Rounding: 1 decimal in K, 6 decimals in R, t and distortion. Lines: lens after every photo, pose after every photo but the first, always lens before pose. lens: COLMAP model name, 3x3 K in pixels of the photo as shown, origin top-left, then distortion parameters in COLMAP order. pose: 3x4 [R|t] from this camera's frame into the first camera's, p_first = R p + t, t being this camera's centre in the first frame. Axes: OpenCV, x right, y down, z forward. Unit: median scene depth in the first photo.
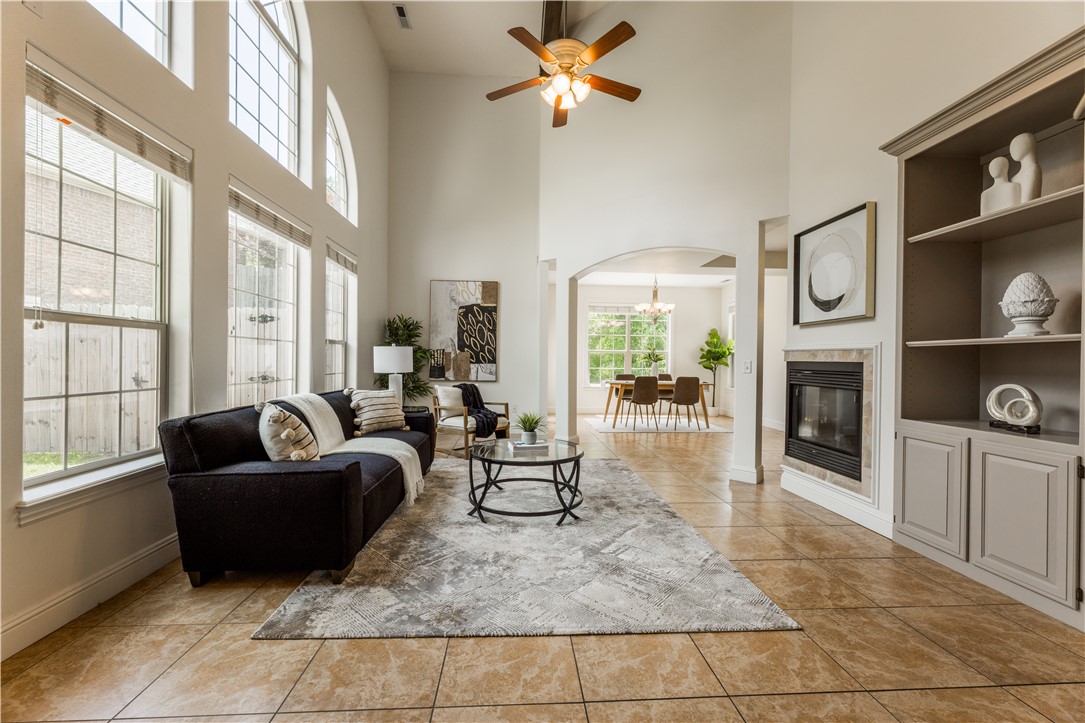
lens RADIAL K [[436.6, 0, 539.3], [0, 436.6, 362.7], [0, 0, 1]] dist [0.002022, -0.000457]
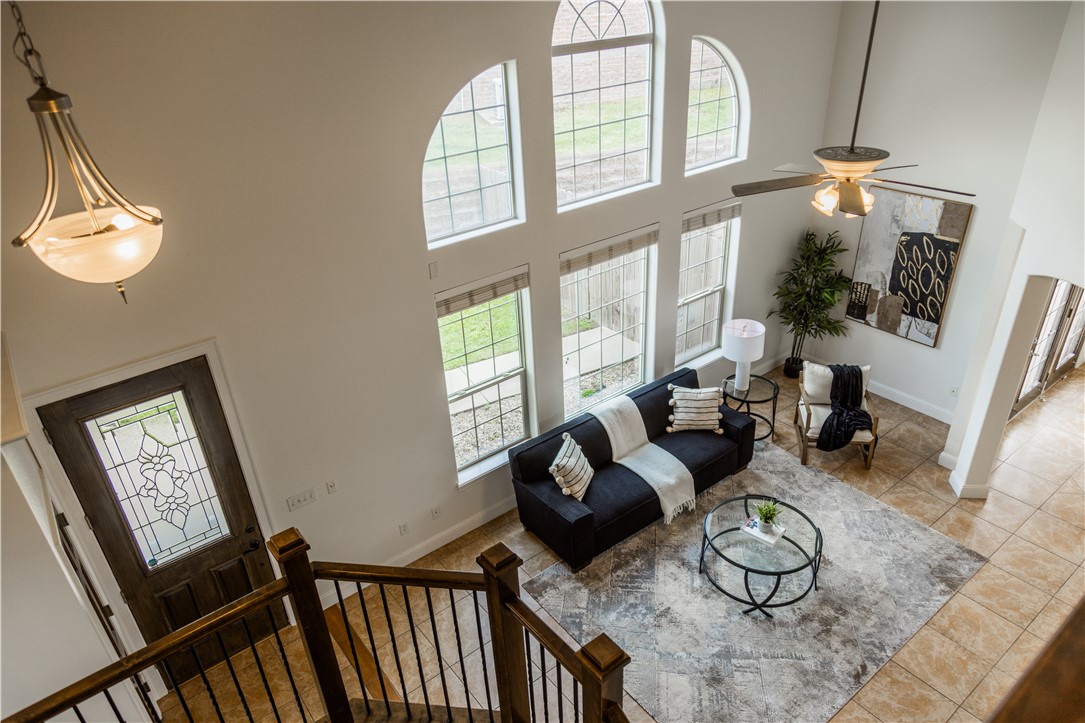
lens RADIAL K [[718.0, 0, 545.4], [0, 718.0, 376.8], [0, 0, 1]] dist [0.018404, -0.000438]
pose [[0.566229, 0.380300, -0.731270, 0.798903], [0.046362, 0.871098, 0.488916, -0.992564], [0.822943, -0.310742, 0.475610, -0.112677]]
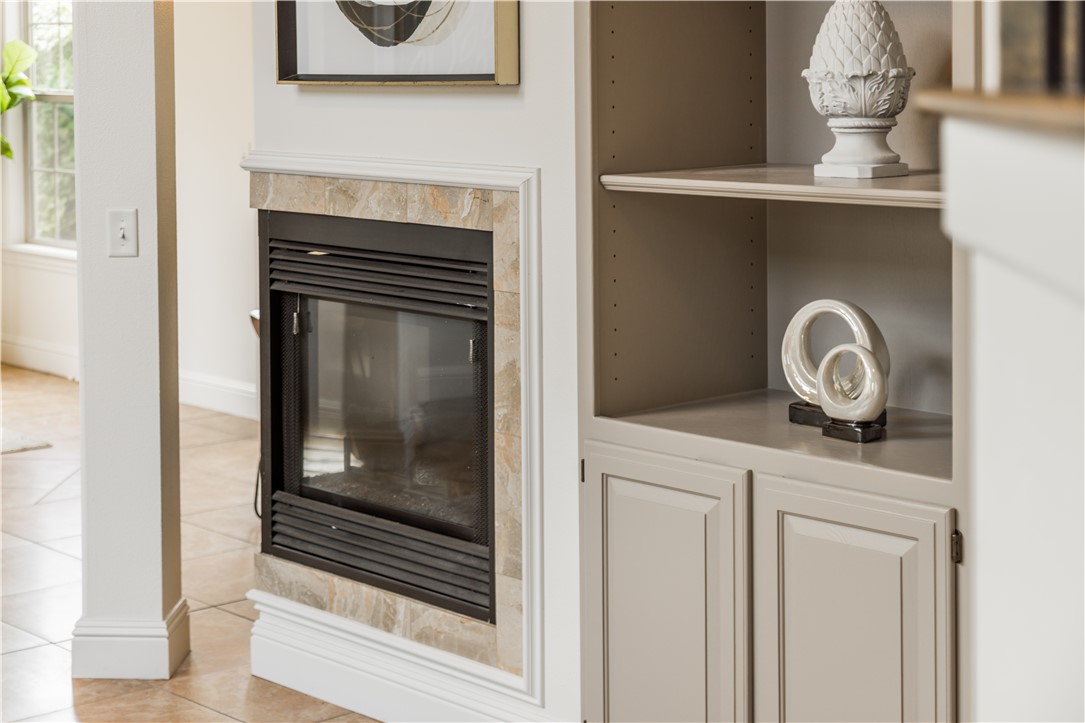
lens RADIAL K [[2031.9, 0, 539.0], [0, 2031.9, 137.1], [0, 0, 1]] dist [-0.014515, 0.000000]
pose [[0.774729, -0.042694, 0.630850, -0.105479], [0.019892, 0.998870, 0.043171, -0.116663], [-0.631980, -0.020897, 0.774703, -0.095086]]
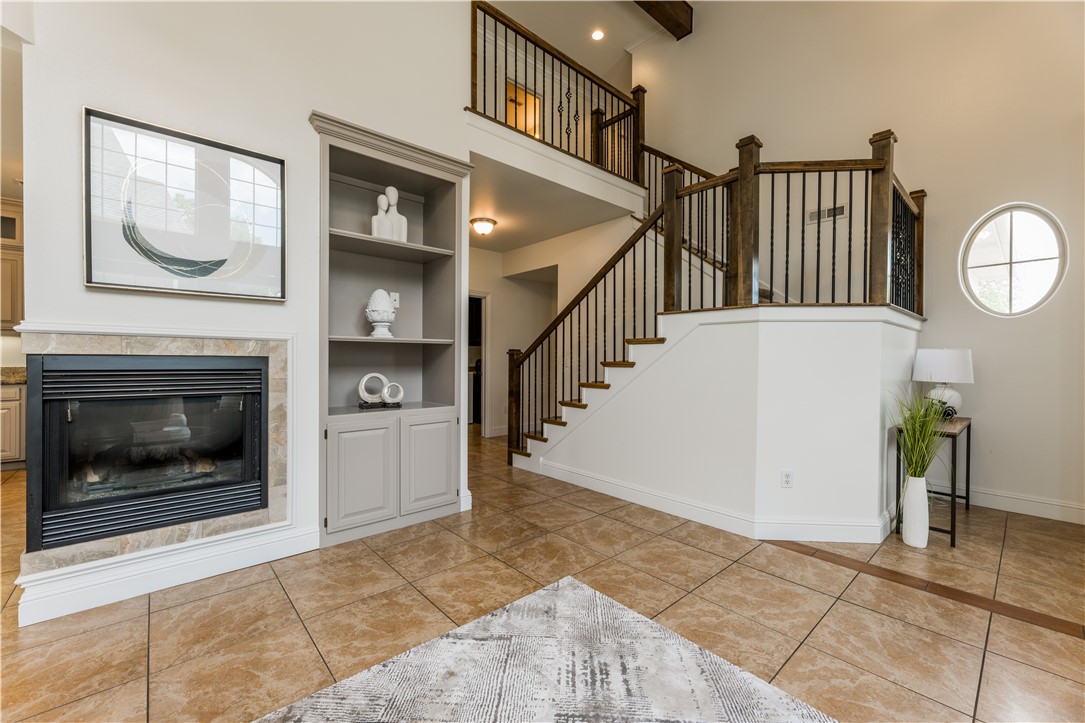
lens RADIAL K [[436.6, 0, 539.1], [0, 436.6, 362.4], [0, 0, 1]] dist [0.002022, -0.000457]
pose [[-0.616658, -0.021796, 0.786929, -0.169905], [-0.008940, 0.999746, 0.020685, -0.010227], [-0.787180, 0.005721, -0.616696, 1.022436]]
